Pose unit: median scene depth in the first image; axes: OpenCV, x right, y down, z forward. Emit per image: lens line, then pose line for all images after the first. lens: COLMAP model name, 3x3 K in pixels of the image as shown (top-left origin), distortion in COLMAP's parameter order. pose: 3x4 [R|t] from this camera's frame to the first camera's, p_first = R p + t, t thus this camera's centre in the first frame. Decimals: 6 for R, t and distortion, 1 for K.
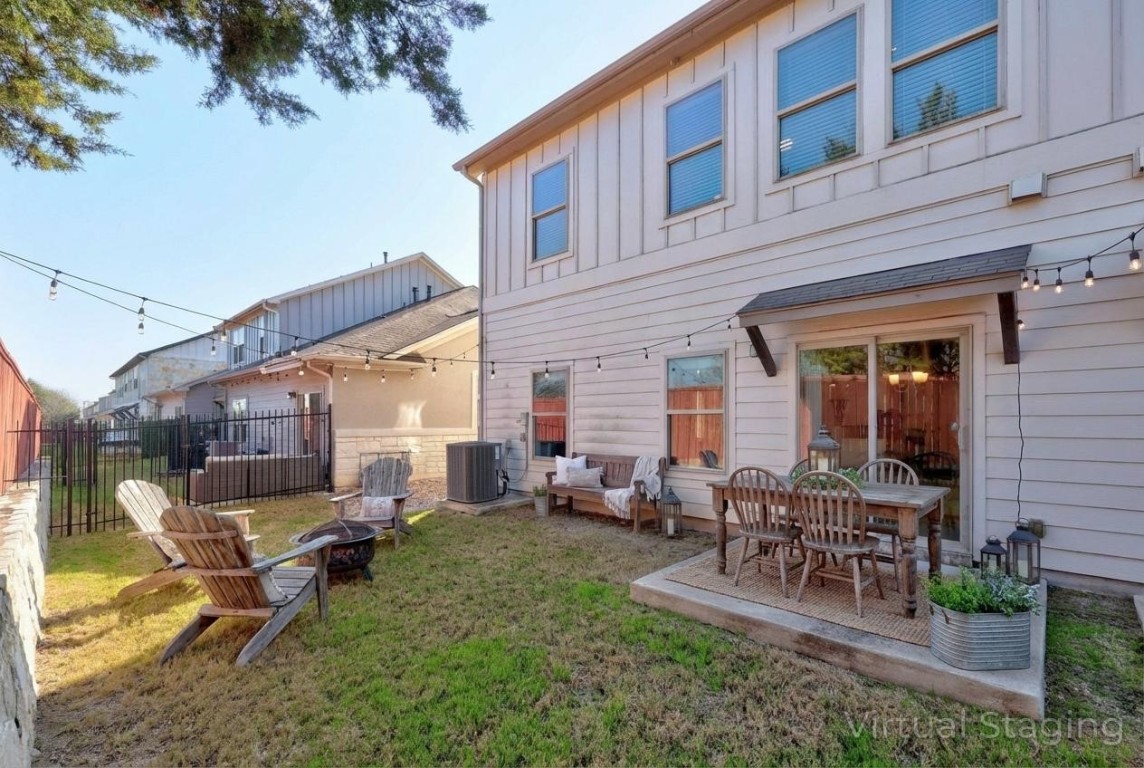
lens RADIAL K [[475.8, 0, 572.6], [0, 475.8, 424.5], [0, 0, 1]] dist [0.000124, -0.000002]
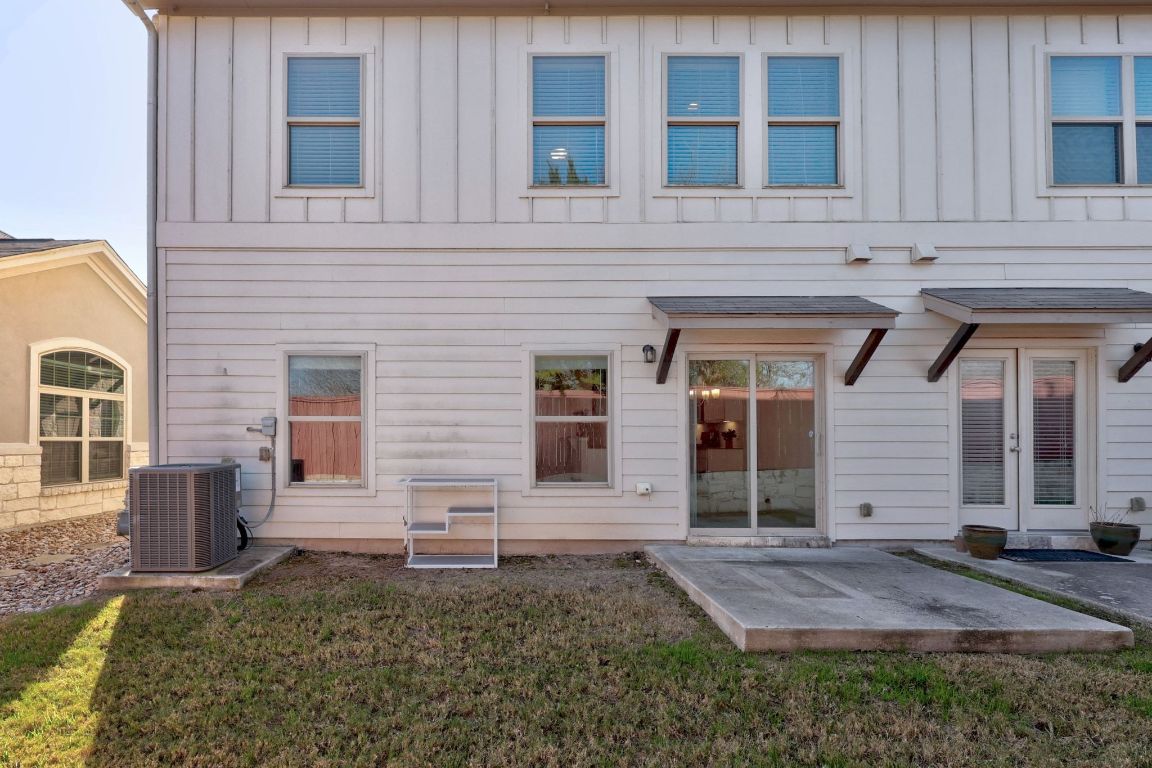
lens RADIAL K [[504.7, 0, 575.8], [0, 504.7, 431.7], [0, 0, 1]] dist [-0.002173, -0.000689]
pose [[0.742599, 0.001930, 0.669734, -0.307606], [0.004435, 0.999960, -0.007799, 0.003622], [-0.669722, 0.008762, 0.742561, 0.265057]]
